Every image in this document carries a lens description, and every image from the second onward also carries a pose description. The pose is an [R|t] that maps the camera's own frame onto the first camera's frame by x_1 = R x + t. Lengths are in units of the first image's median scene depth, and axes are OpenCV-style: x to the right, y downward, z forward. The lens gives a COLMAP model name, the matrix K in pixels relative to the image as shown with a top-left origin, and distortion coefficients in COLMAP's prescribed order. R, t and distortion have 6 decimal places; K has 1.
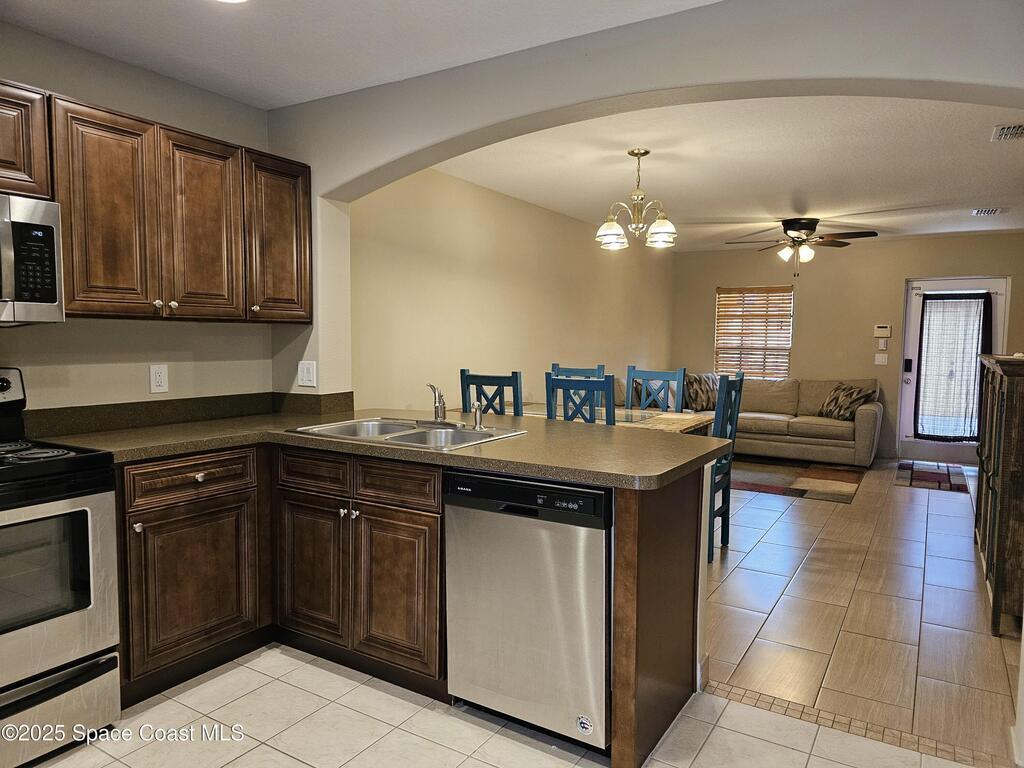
lens RADIAL K [[694.2, 0, 508.0], [0, 694.2, 392.4], [0, 0, 1]] dist [0.034249, -0.009380]
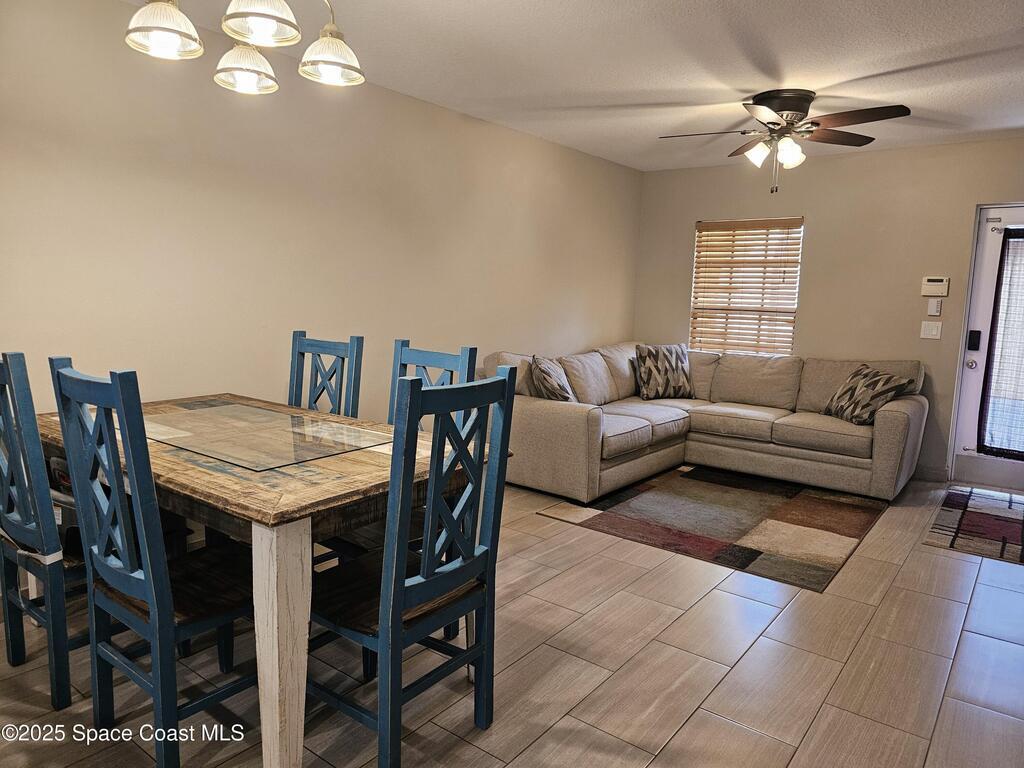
lens RADIAL K [[694.2, 0, 516.9], [0, 694.2, 380.5], [0, 0, 1]] dist [0.034249, -0.009380]
pose [[0.994769, 0.029438, -0.097820, 0.216842], [-0.024888, 0.998565, 0.047409, -0.022015], [0.099076, -0.044727, 0.994074, 0.312523]]
